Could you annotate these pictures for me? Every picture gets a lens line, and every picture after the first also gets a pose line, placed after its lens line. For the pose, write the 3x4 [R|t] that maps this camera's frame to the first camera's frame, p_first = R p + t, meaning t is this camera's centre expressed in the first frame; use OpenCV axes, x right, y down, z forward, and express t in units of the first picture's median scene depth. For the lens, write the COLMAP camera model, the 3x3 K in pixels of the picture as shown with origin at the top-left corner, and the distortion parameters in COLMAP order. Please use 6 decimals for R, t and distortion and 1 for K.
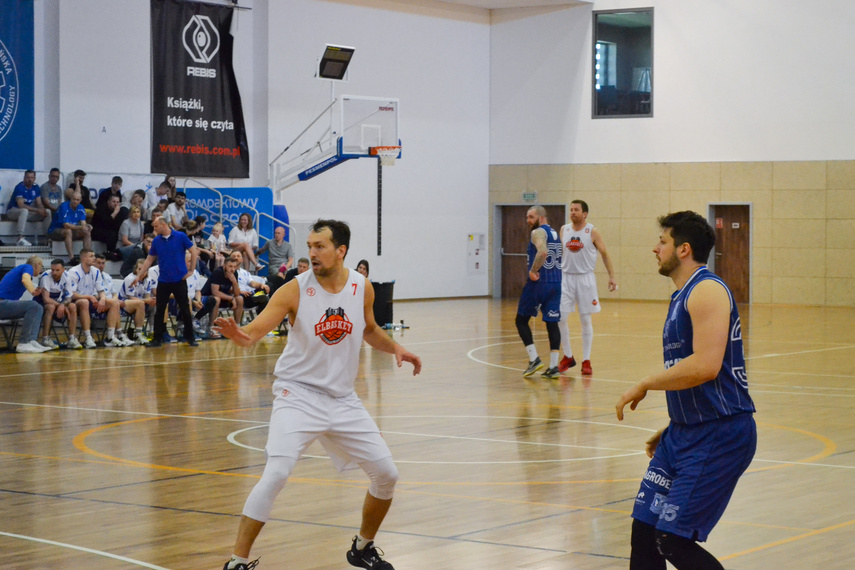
lens RADIAL K [[2055.3, 0, 401.9], [0, 2055.3, 284.7], [0, 0, 1]] dist [0.032883, 0.050704]
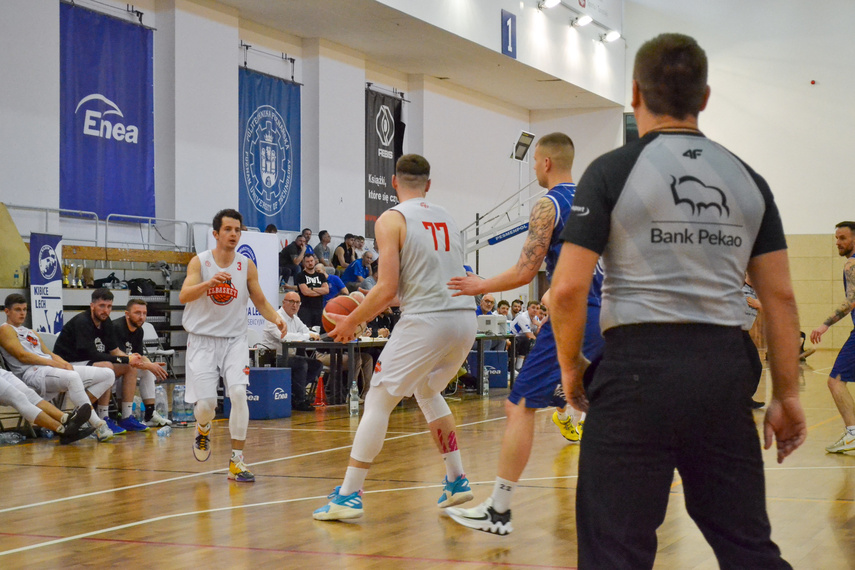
lens RADIAL K [[1687.3, 0, 424.7], [0, 1687.3, 321.1], [0, 0, 1]] dist [0.005650, 0.125255]
pose [[0.971613, -0.005934, 0.236501, -0.302451], [0.011065, 0.999731, -0.020375, 0.012473], [-0.236317, 0.022413, 0.971417, 0.056524]]
